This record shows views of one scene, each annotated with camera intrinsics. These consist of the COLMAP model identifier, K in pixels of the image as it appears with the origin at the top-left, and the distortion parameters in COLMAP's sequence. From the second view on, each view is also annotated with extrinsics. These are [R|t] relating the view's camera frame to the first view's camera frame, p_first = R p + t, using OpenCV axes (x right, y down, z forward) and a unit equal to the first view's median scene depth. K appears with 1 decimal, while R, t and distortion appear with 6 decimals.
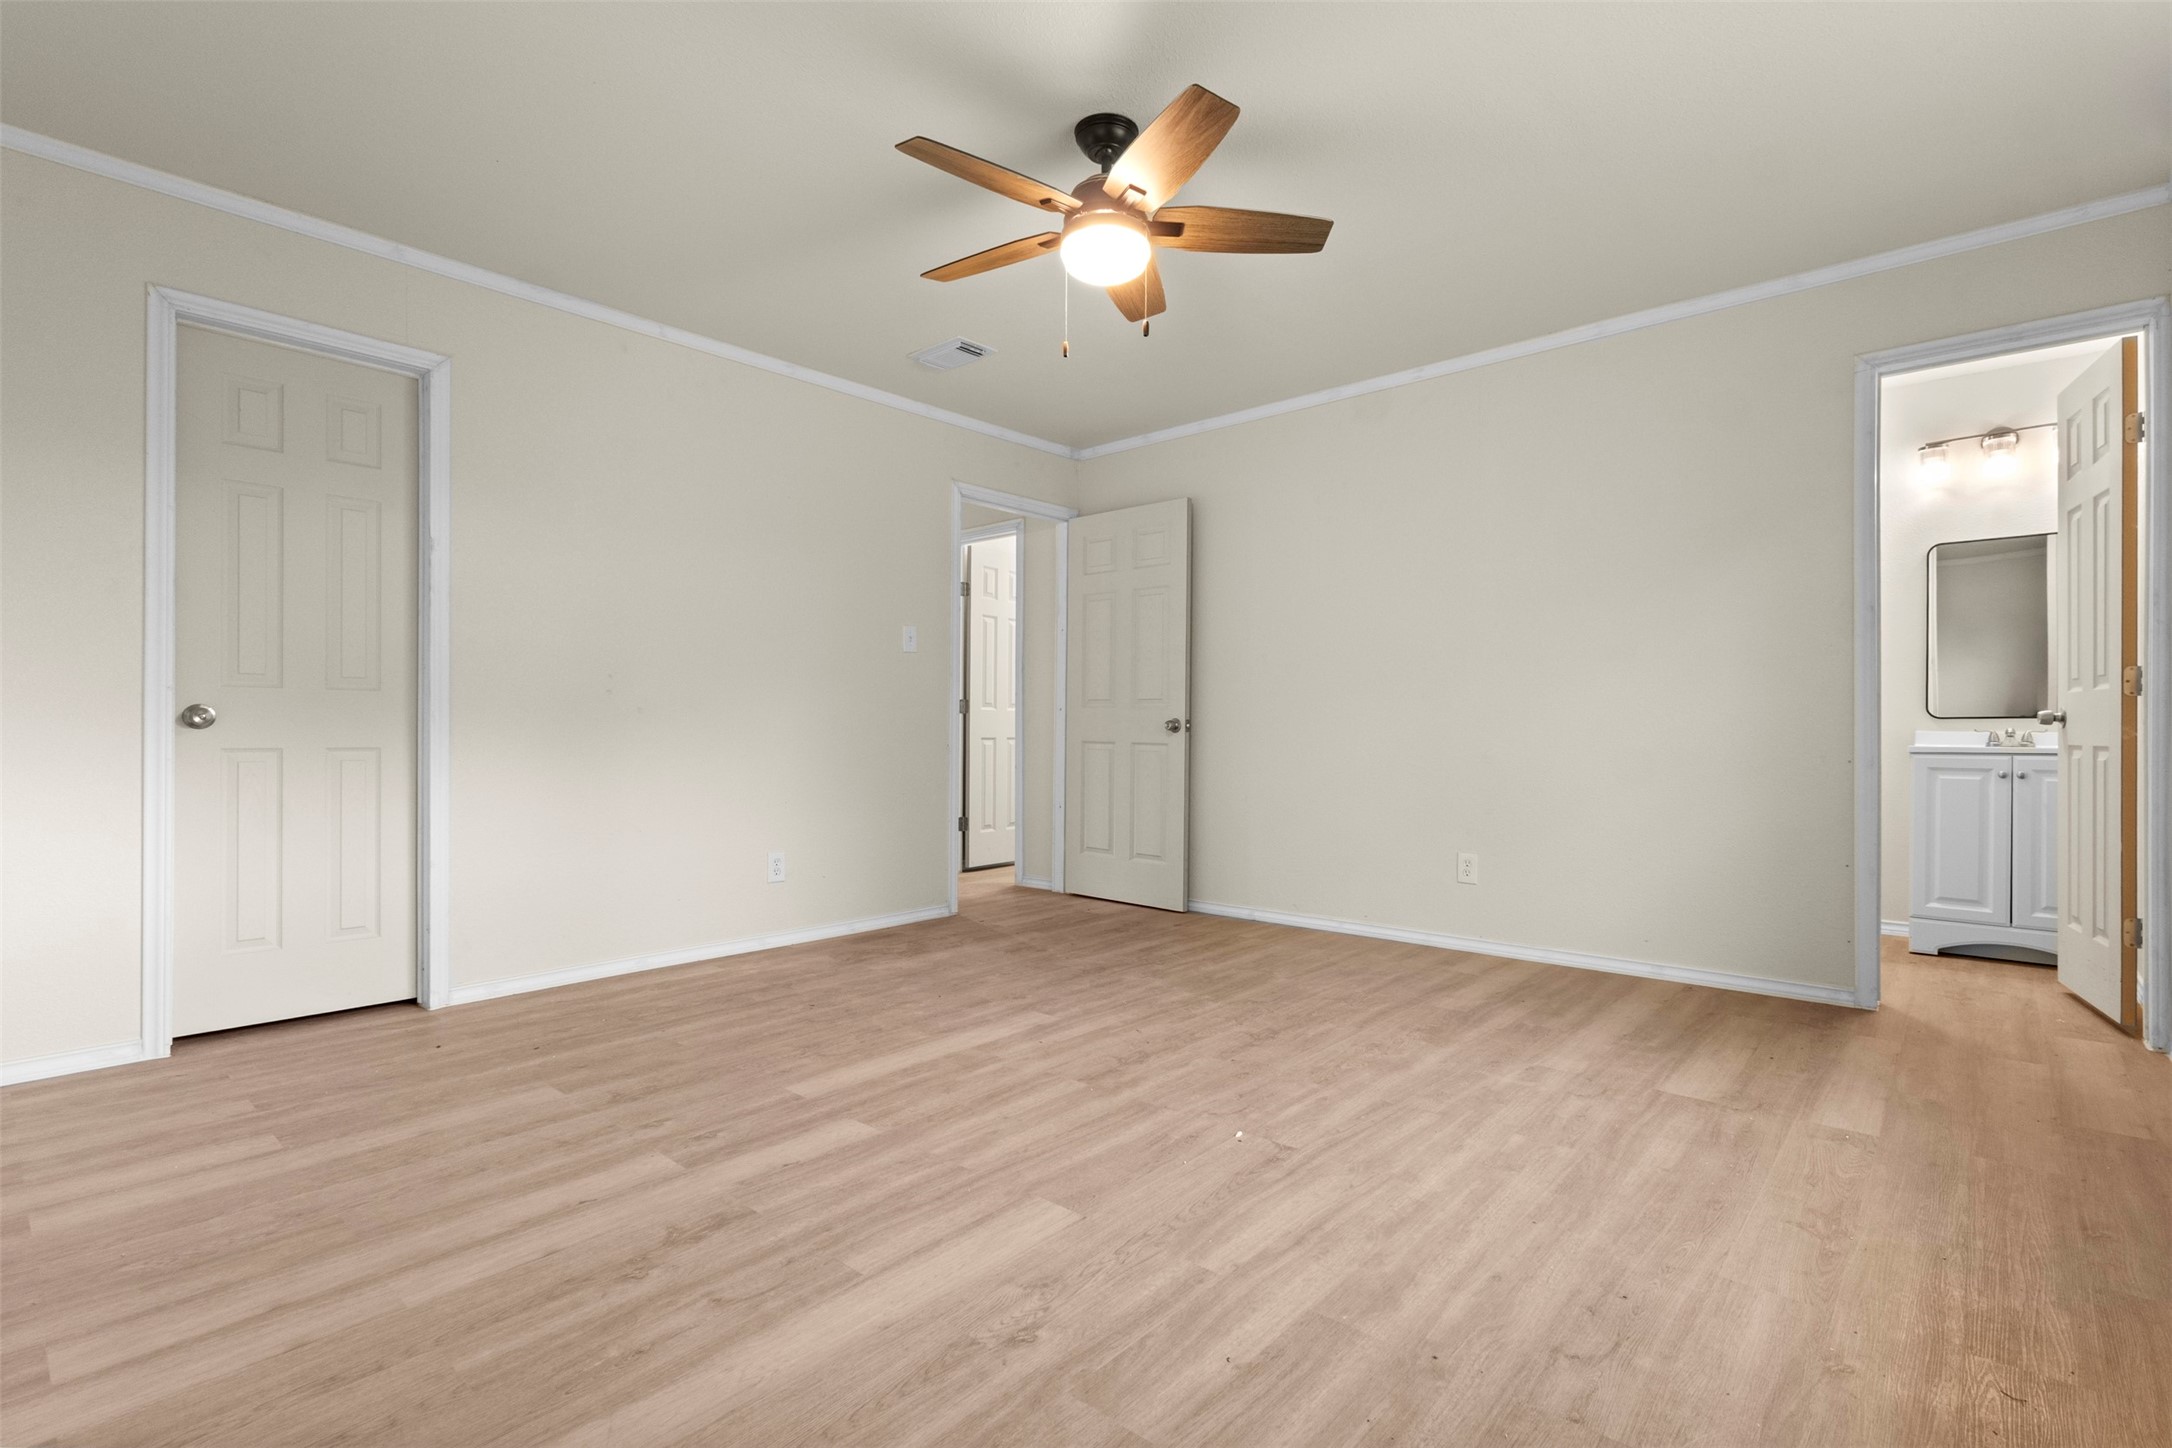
lens RADIAL K [[1005.6, 0, 1088.6], [0, 1005.6, 717.7], [0, 0, 1]] dist [0.001996, 0.000514]
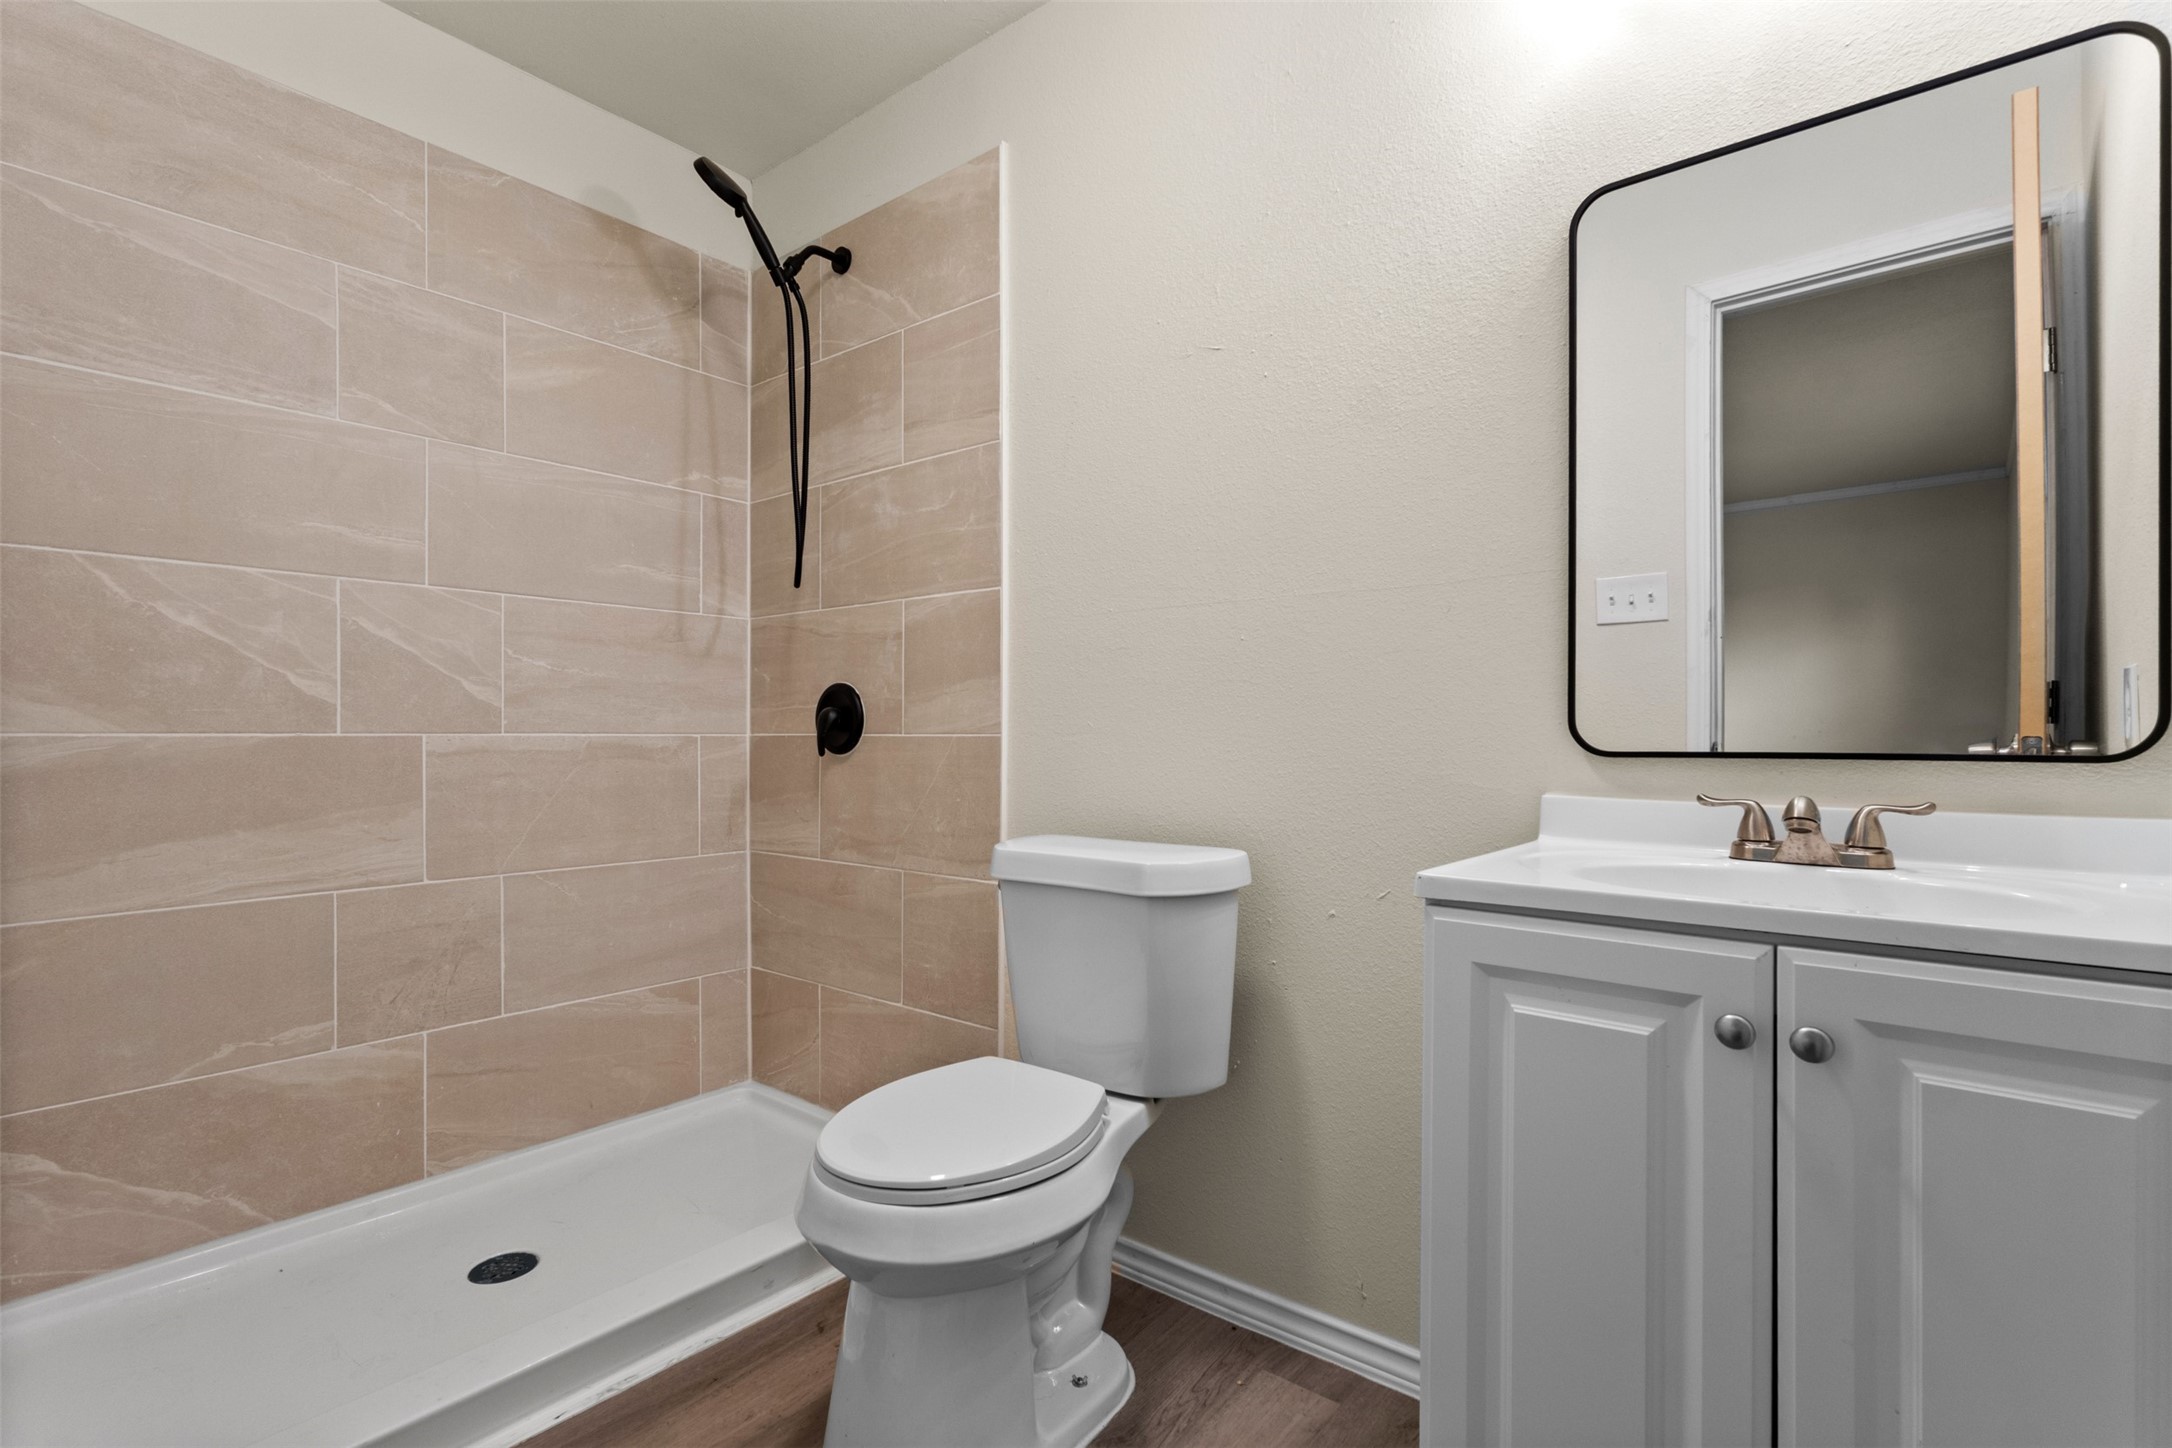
lens RADIAL K [[1005.6, 0, 1083.2], [0, 1005.6, 734.4], [0, 0, 1]] dist [0.001996, 0.000514]
pose [[0.998416, -0.002733, 0.056197, 0.754276], [0.002788, 0.999996, -0.000895, -0.007972], [-0.056195, 0.001050, 0.998419, 0.789948]]
